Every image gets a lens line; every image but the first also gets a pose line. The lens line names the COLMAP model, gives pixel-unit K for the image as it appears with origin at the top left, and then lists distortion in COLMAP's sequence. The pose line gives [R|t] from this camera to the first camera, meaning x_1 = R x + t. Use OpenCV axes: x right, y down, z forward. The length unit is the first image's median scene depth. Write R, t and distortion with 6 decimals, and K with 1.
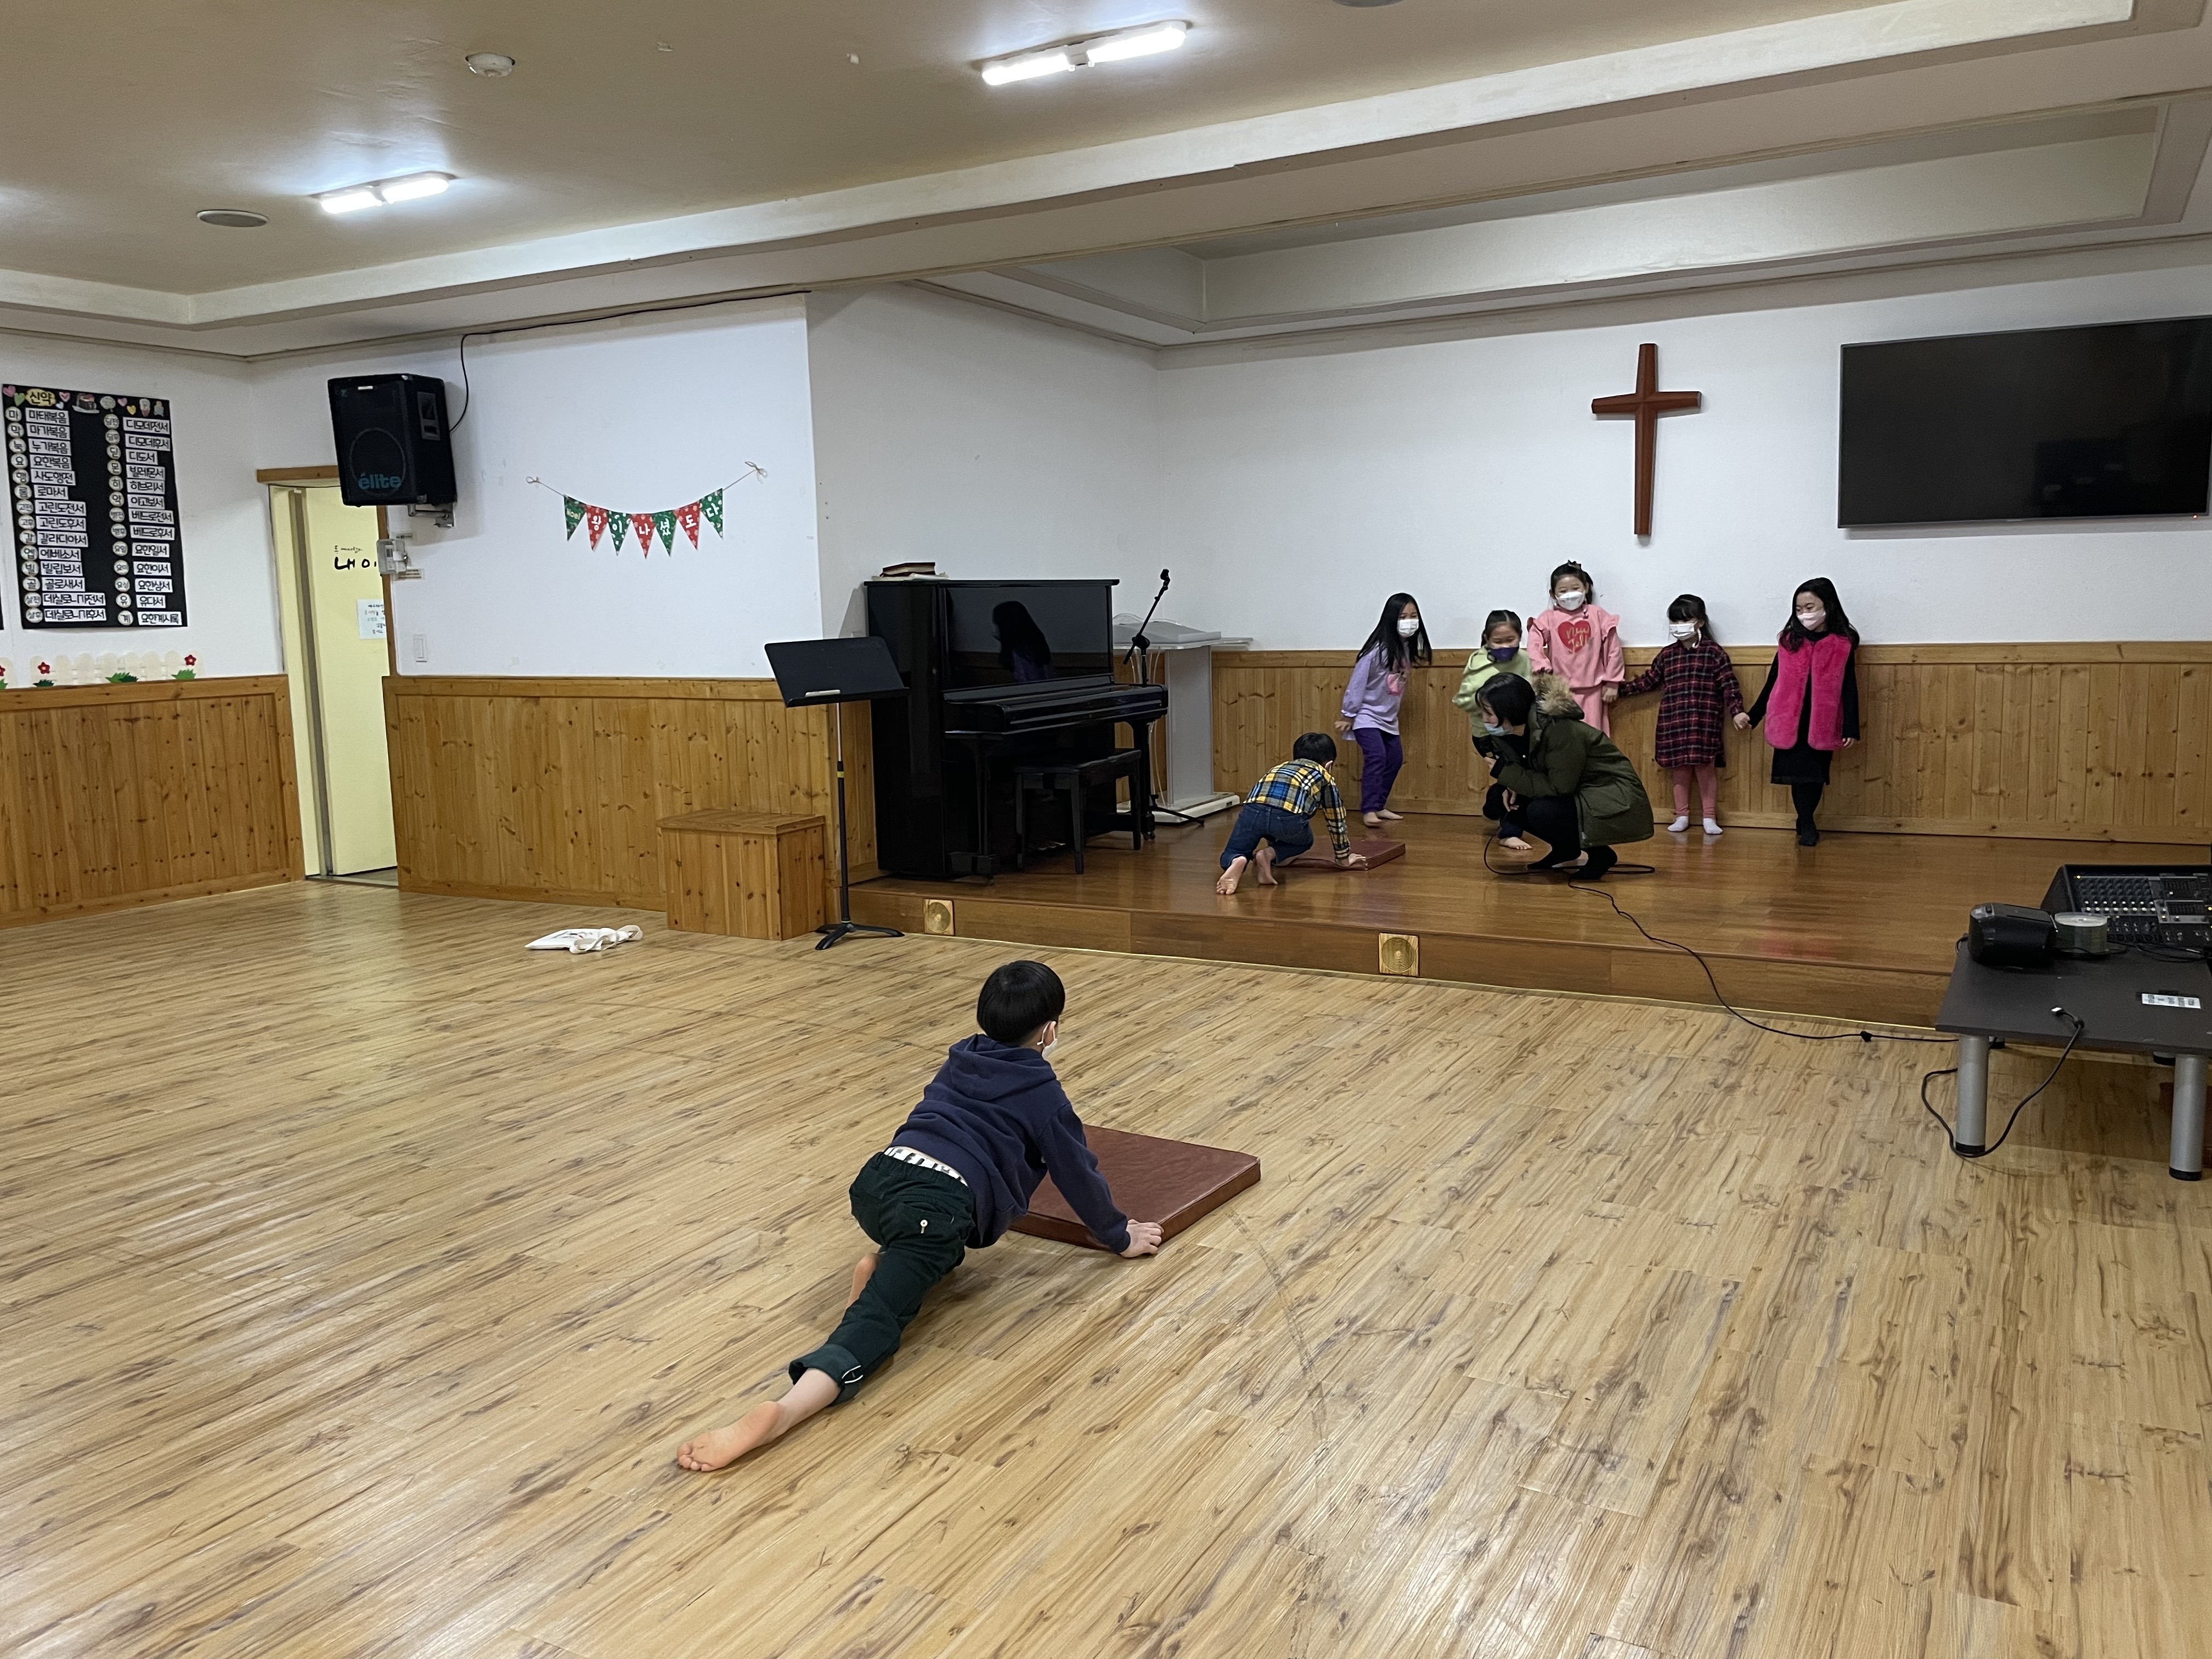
lens RADIAL K [[1671.4, 0, 1141.9], [0, 1671.4, 819.2], [0, 0, 1]] dist [0.098297, -0.138134]
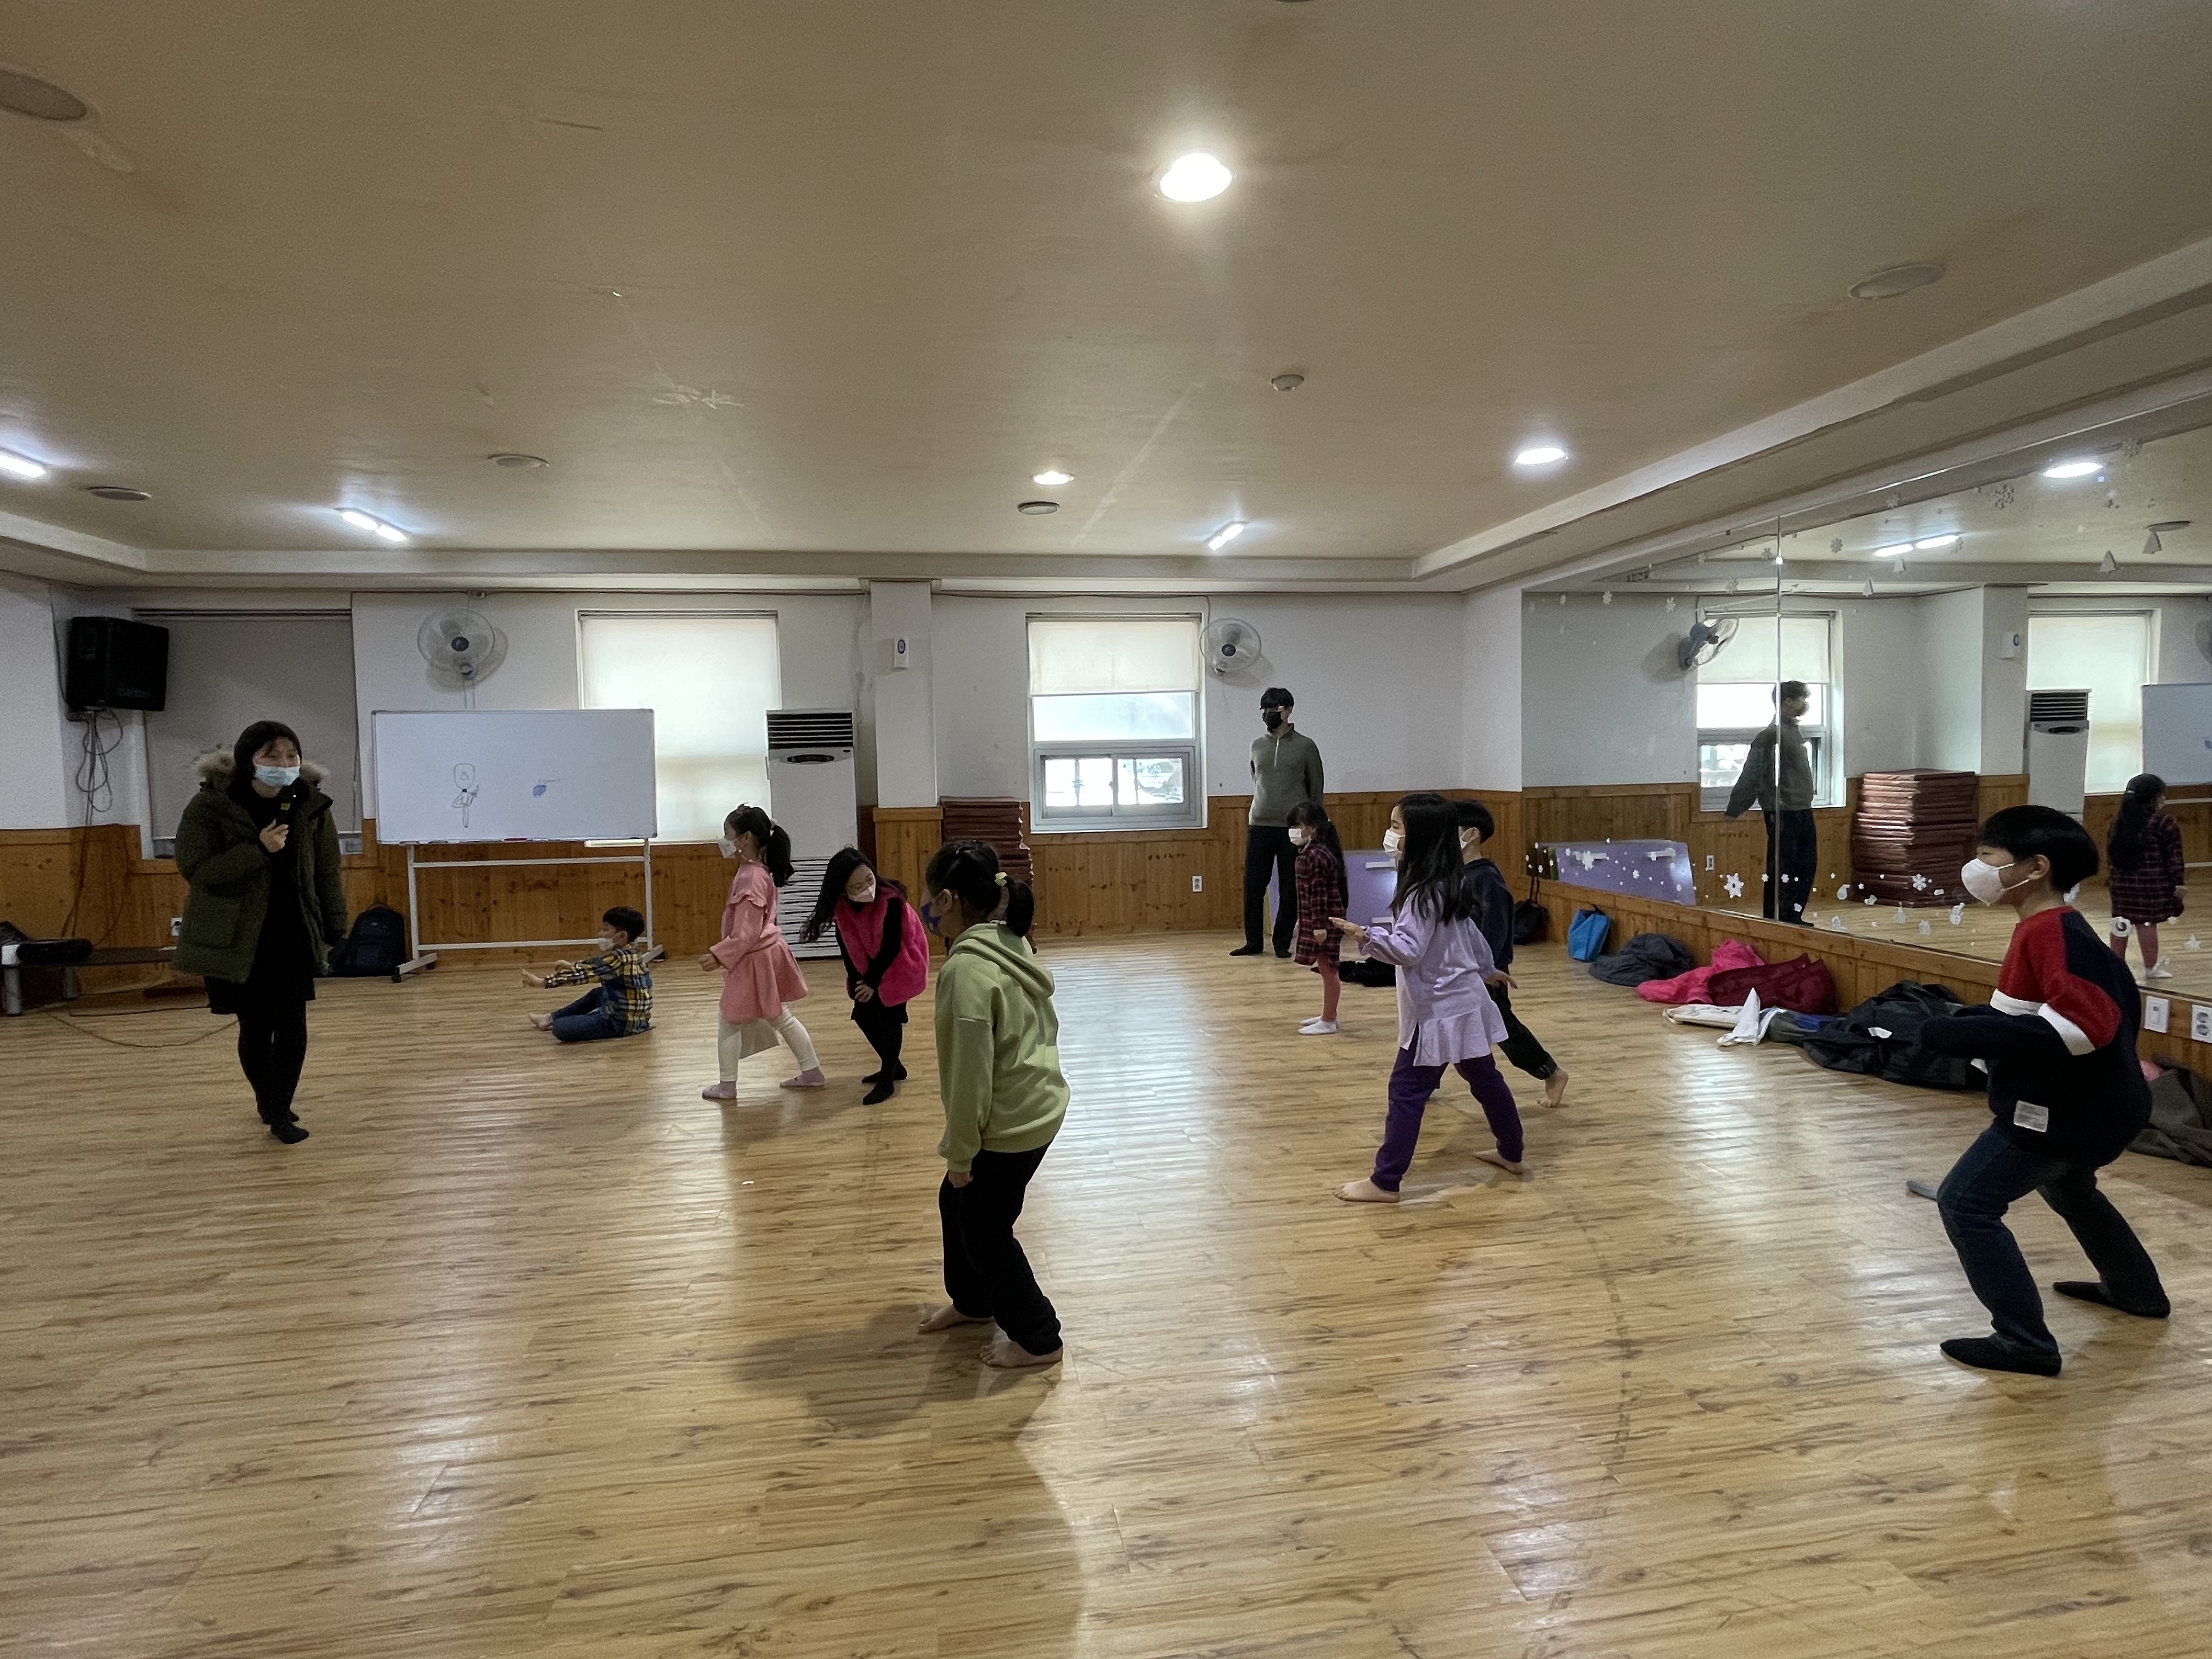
lens RADIAL K [[1128.4, 0, 1106.0], [0, 1128.4, 829.5], [0, 0, 1]] dist [0.001706, 0.001547]
pose [[-0.611506, -0.015996, 0.791078, -0.855325], [0.134933, 0.983042, 0.124182, -0.048152], [-0.779650, 0.182681, -0.598977, 0.483660]]
